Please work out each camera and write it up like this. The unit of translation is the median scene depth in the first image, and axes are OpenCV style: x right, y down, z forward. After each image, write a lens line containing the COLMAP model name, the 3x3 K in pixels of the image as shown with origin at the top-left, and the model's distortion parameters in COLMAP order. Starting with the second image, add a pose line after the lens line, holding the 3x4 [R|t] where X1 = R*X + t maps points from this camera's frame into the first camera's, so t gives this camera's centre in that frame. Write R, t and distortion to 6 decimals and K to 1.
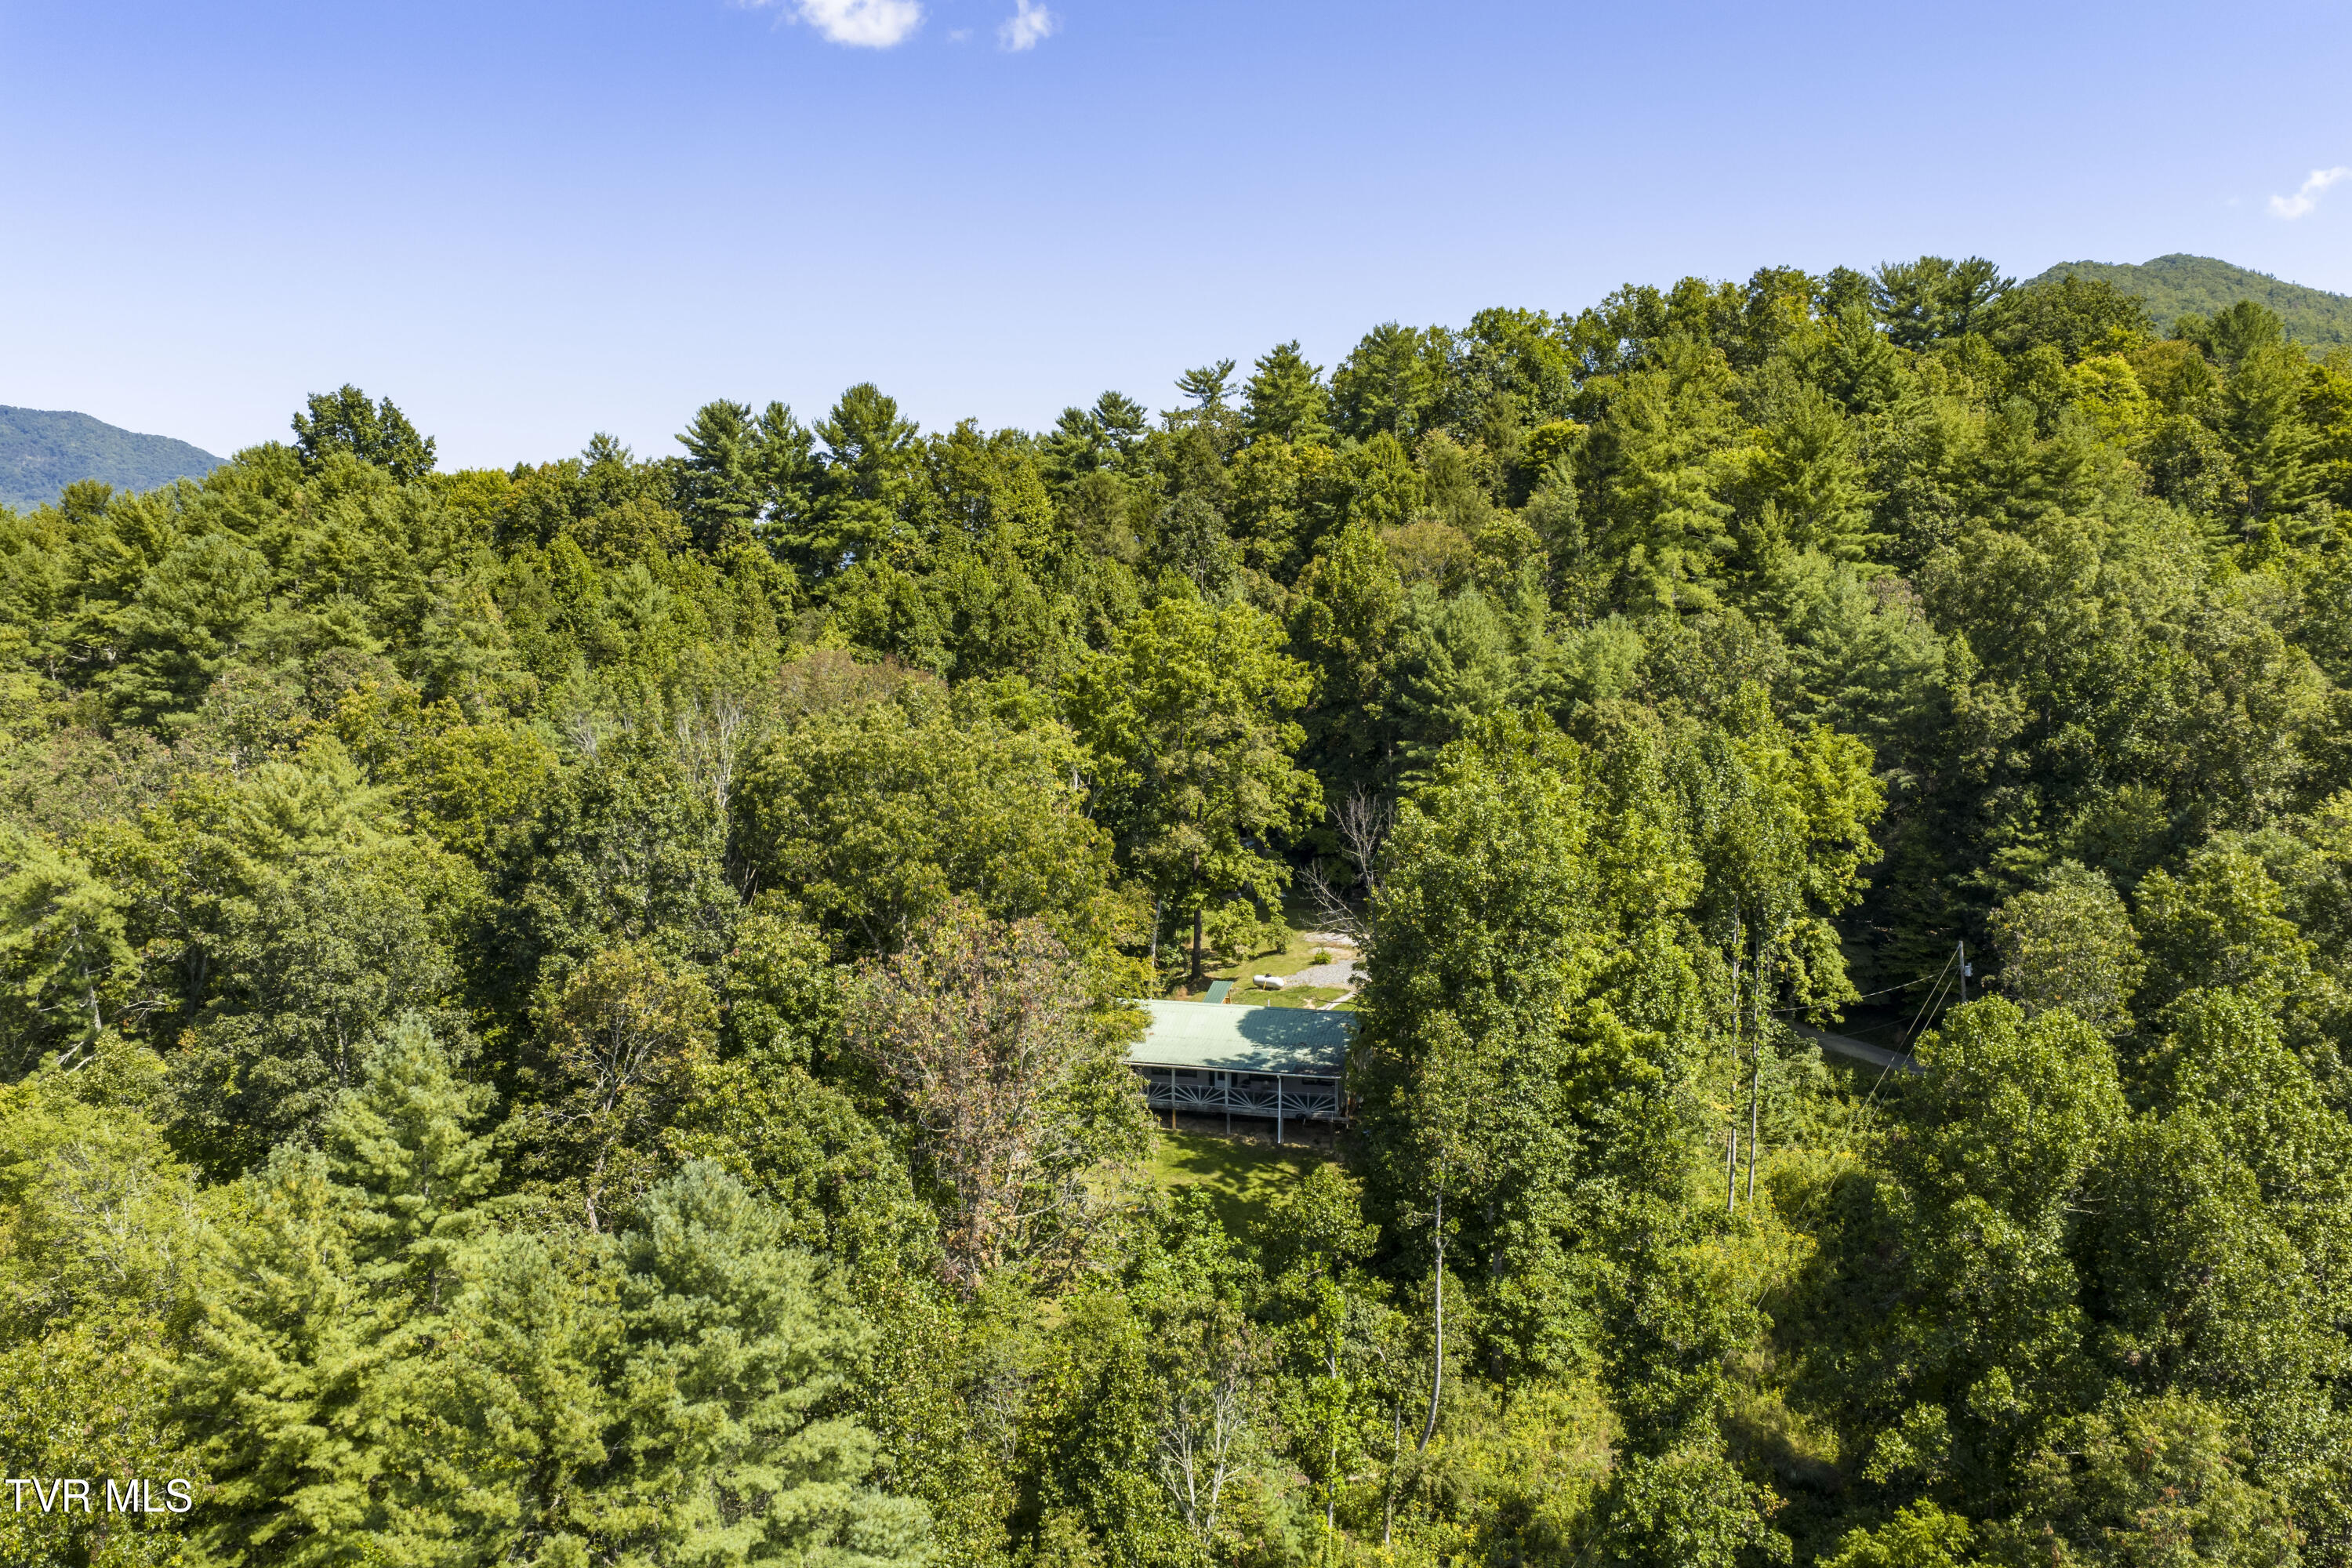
lens RADIAL K [[1938.9, 0, 1181.4], [0, 1938.9, 792.1], [0, 0, 1]] dist [0.018398, -0.026514]
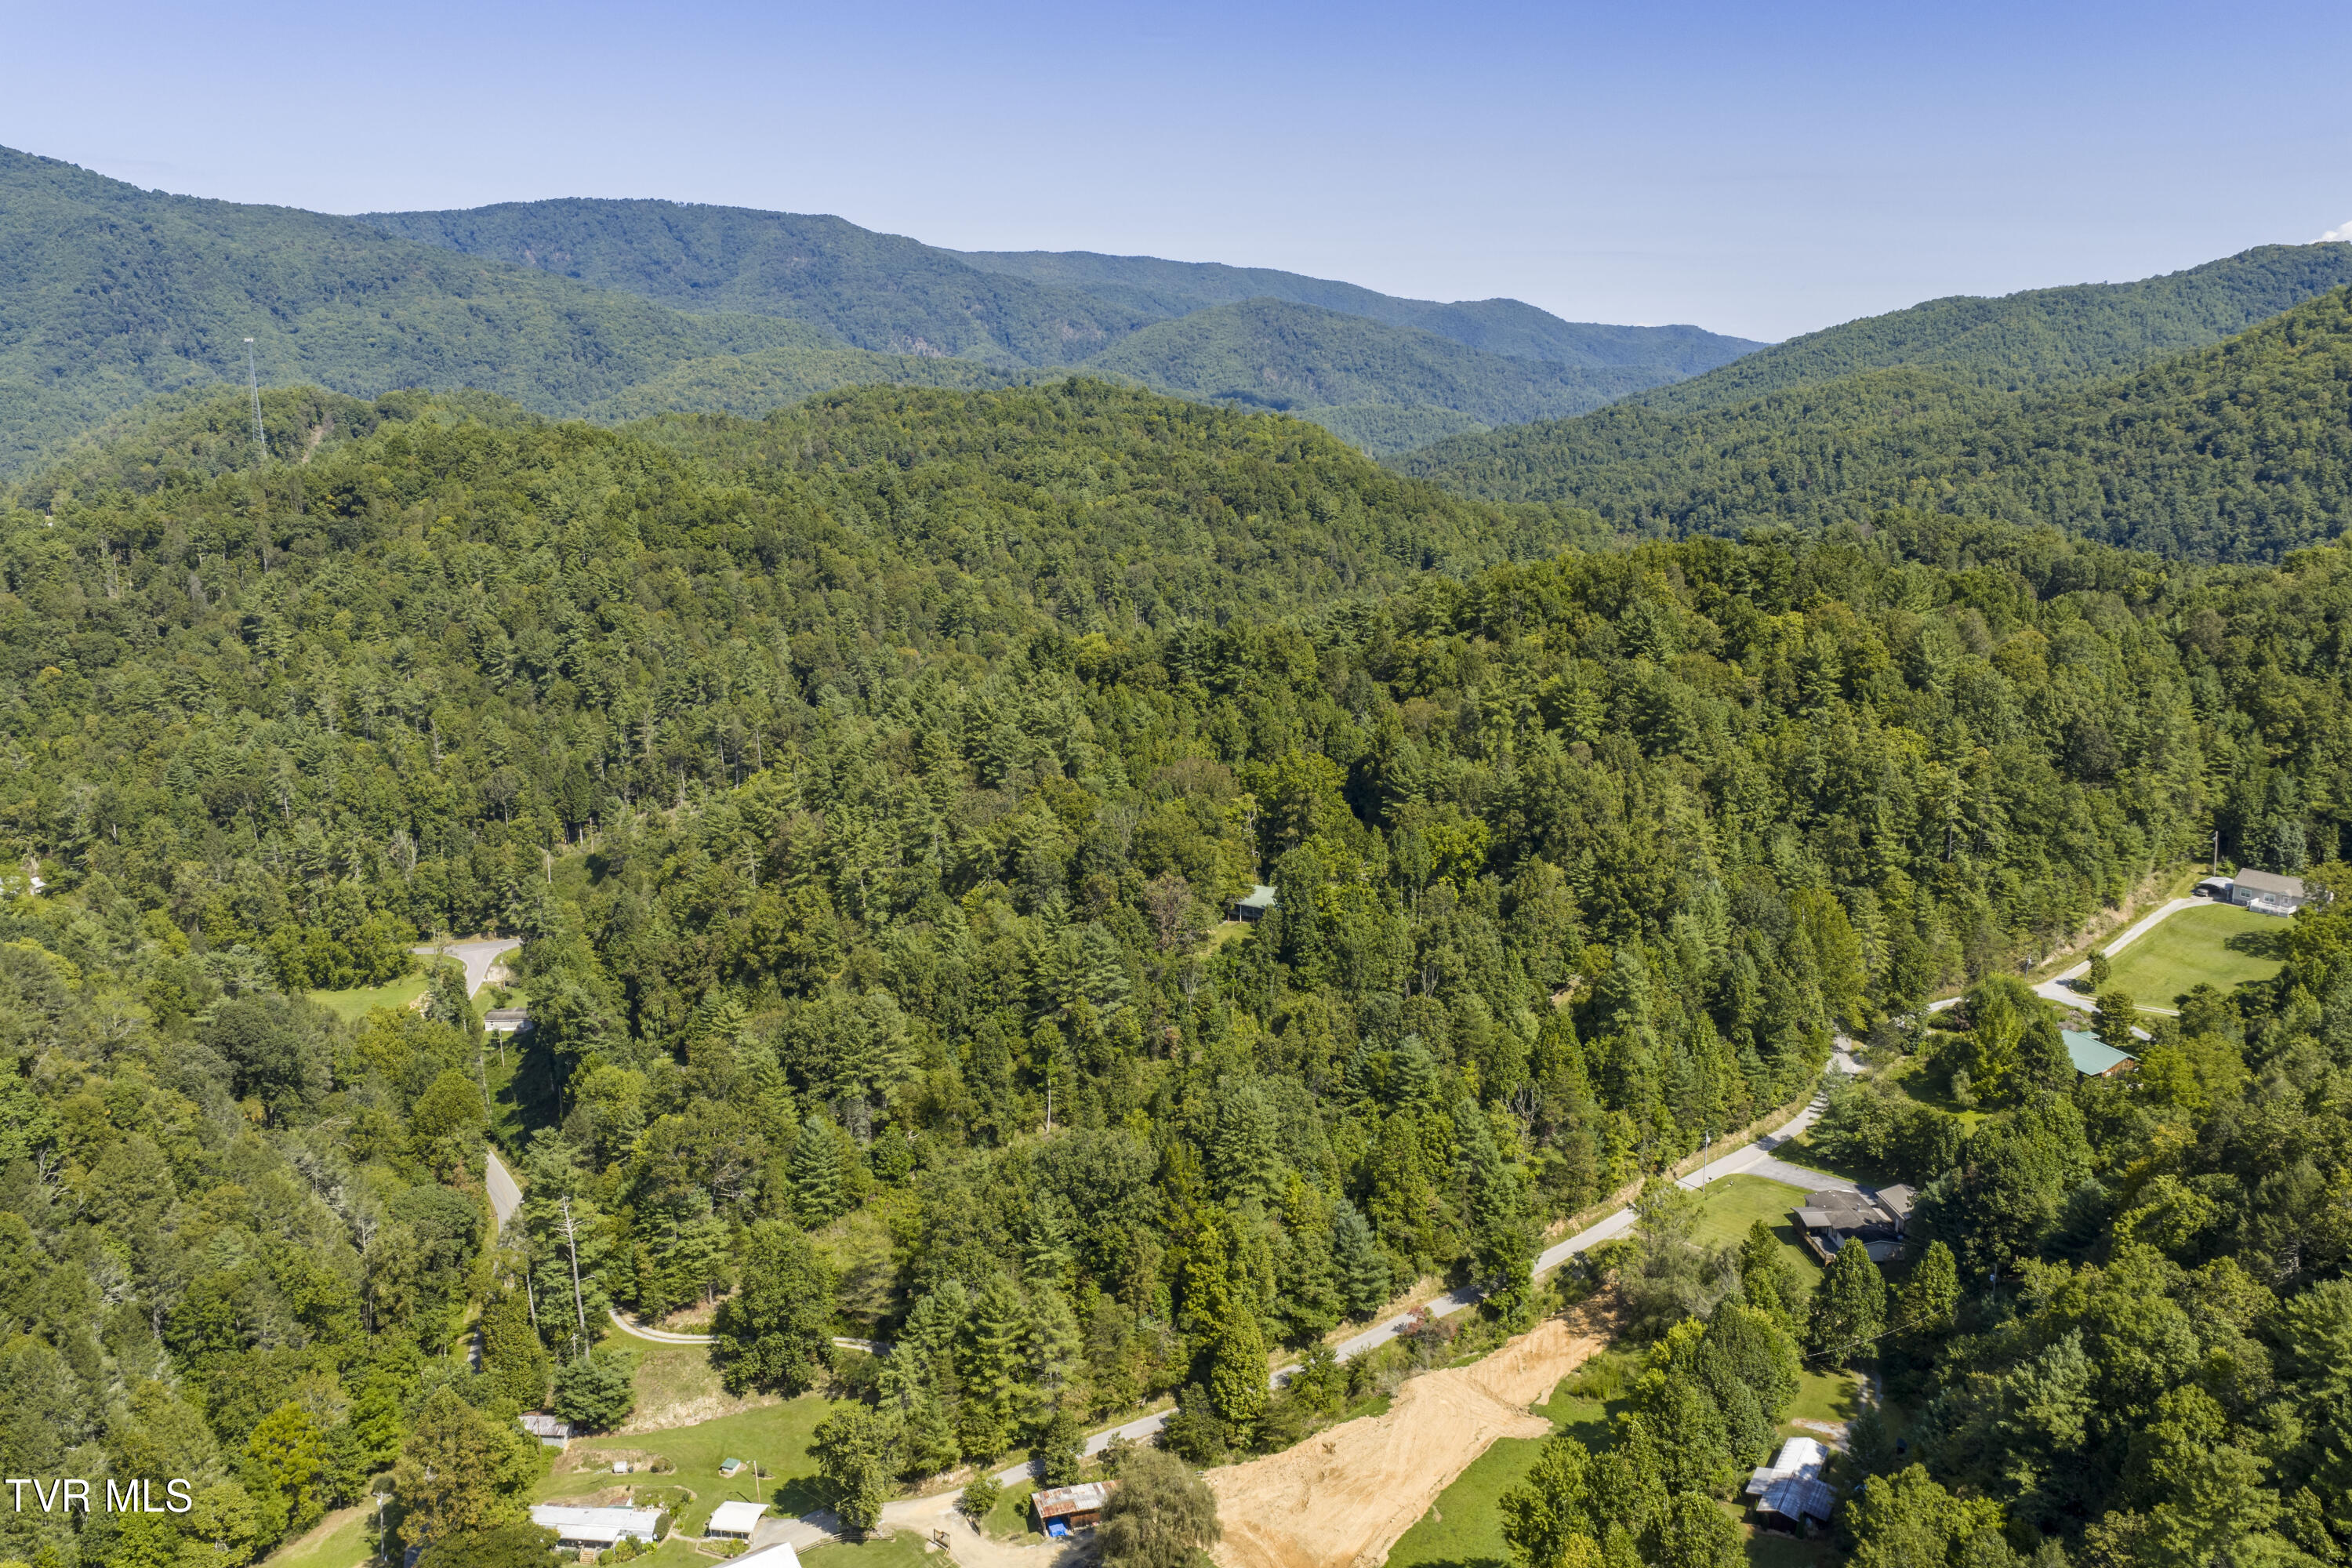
lens RADIAL K [[1938.9, 0, 1177.1], [0, 1938.9, 781.5], [0, 0, 1]] dist [0.018398, -0.026514]
pose [[0.943946, 0.071414, -0.322282, 1.021261], [-0.033159, 0.991893, 0.122671, -0.533180], [0.328430, -0.105108, 0.938662, -2.440097]]
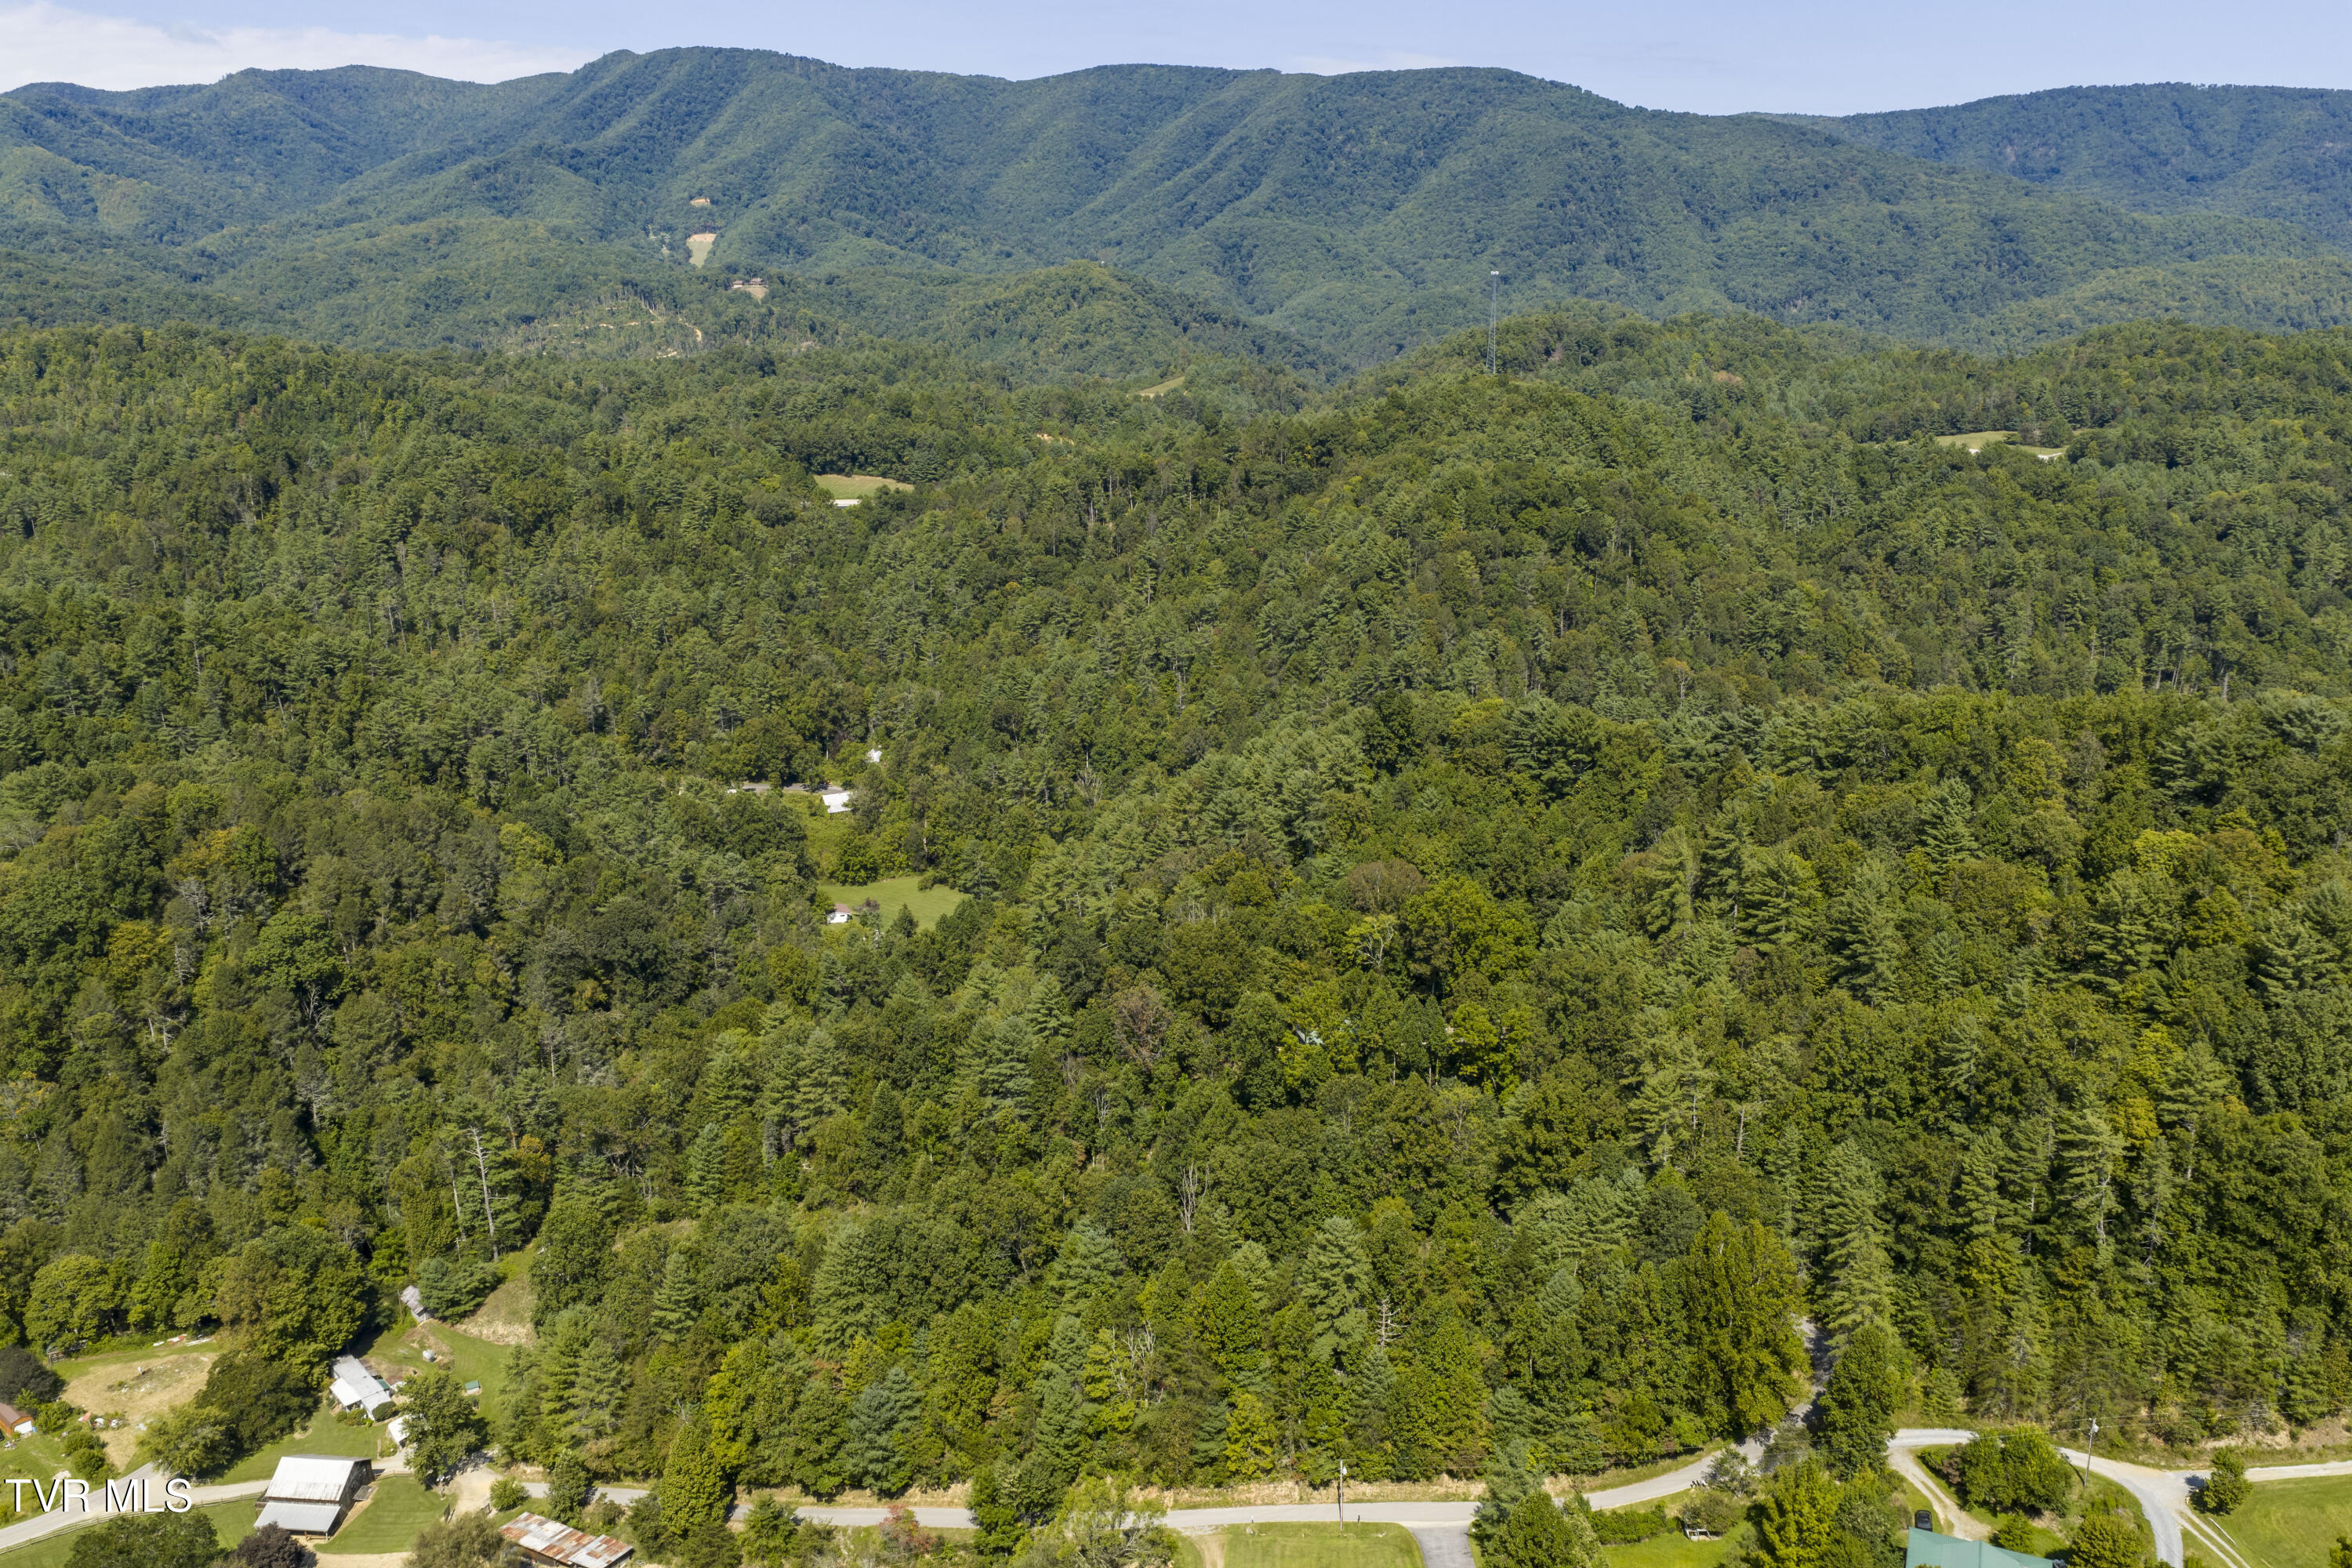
lens RADIAL K [[1938.9, 0, 1178.5], [0, 1938.9, 780.4], [0, 0, 1]] dist [0.018398, -0.026514]
pose [[0.474975, 0.233254, -0.848523, 2.626218], [-0.085976, 0.971919, 0.219048, -1.005472], [0.875789, -0.031090, 0.481691, -0.777915]]
